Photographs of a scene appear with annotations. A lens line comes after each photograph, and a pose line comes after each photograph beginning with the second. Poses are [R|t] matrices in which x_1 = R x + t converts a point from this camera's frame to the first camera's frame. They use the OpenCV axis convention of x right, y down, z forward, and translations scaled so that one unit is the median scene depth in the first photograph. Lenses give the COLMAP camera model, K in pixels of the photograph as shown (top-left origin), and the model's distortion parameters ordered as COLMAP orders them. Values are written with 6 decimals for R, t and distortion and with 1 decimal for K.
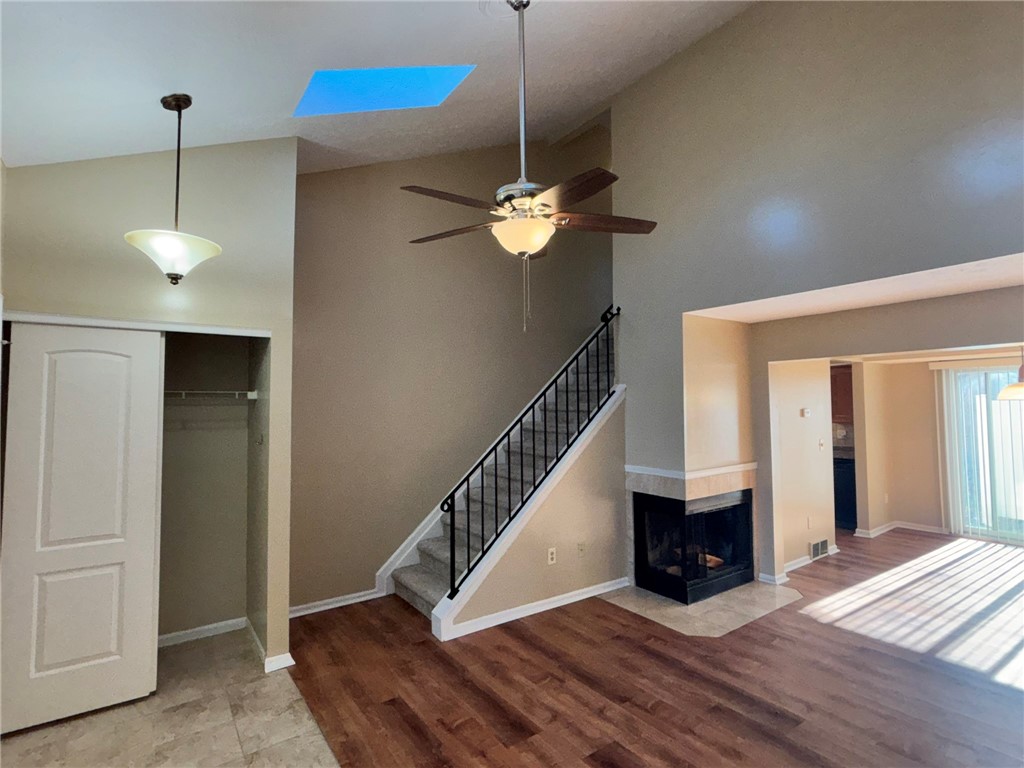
lens RADIAL K [[506.6, 0, 512.0], [0, 506.6, 384.0], [0, 0, 1]] dist [0.003733, -0.000268]
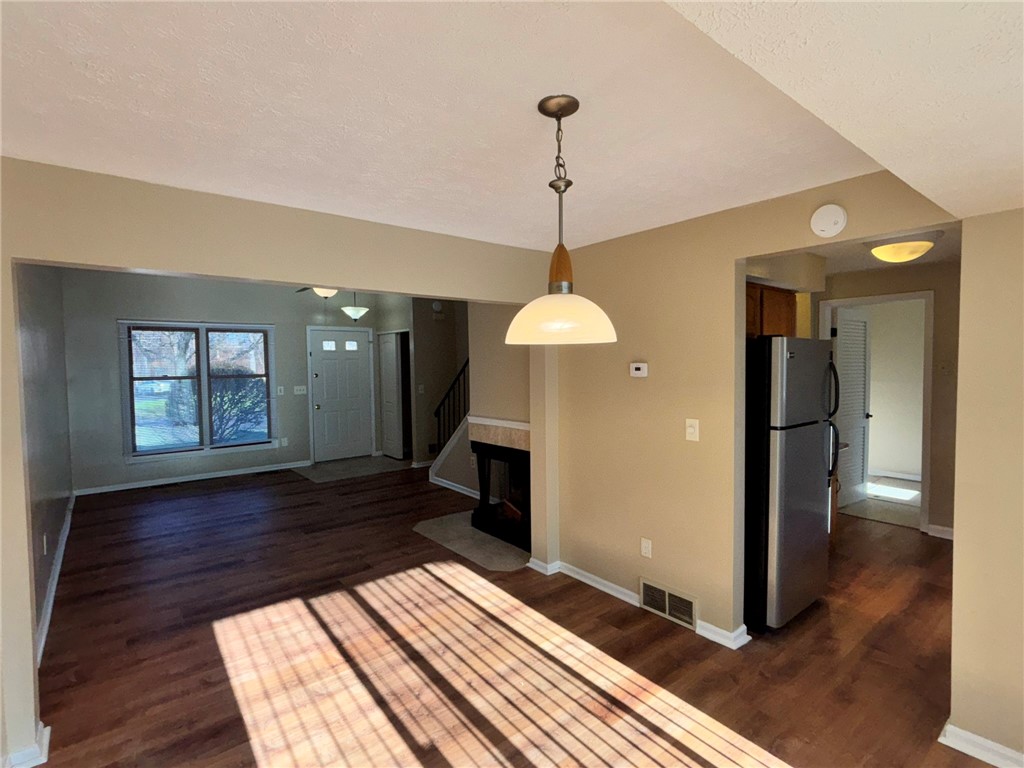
lens RADIAL K [[506.6, 0, 512.0], [0, 506.6, 384.0], [0, 0, 1]] dist [0.003733, -0.000268]
pose [[0.059870, 0.052201, -0.996840, 1.930285], [0.054149, 0.996991, 0.055461, 0.051009], [0.996736, -0.057298, 0.056863, 1.329247]]
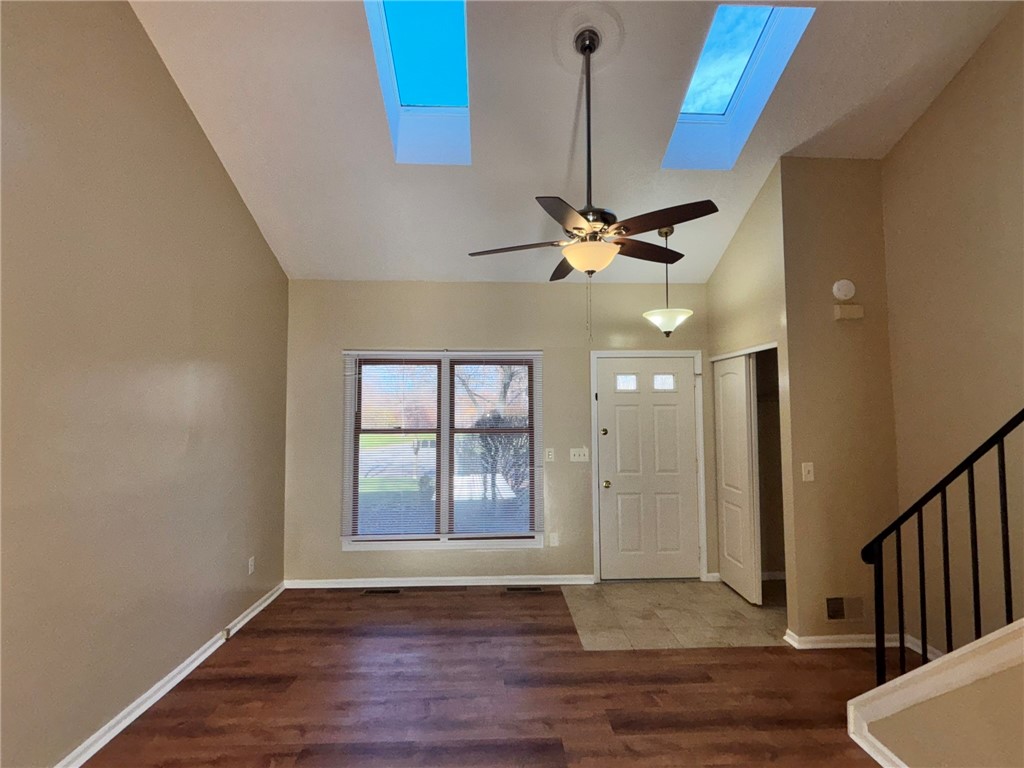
lens RADIAL K [[513.8, 0, 512.0], [0, 513.8, 384.0], [0, 0, 1]] dist [0.000364, -0.000180]
pose [[-0.550226, -0.031544, -0.834420, 0.814258], [0.044149, 0.996790, -0.066794, 0.043115], [0.833848, -0.073591, -0.547067, 1.127476]]
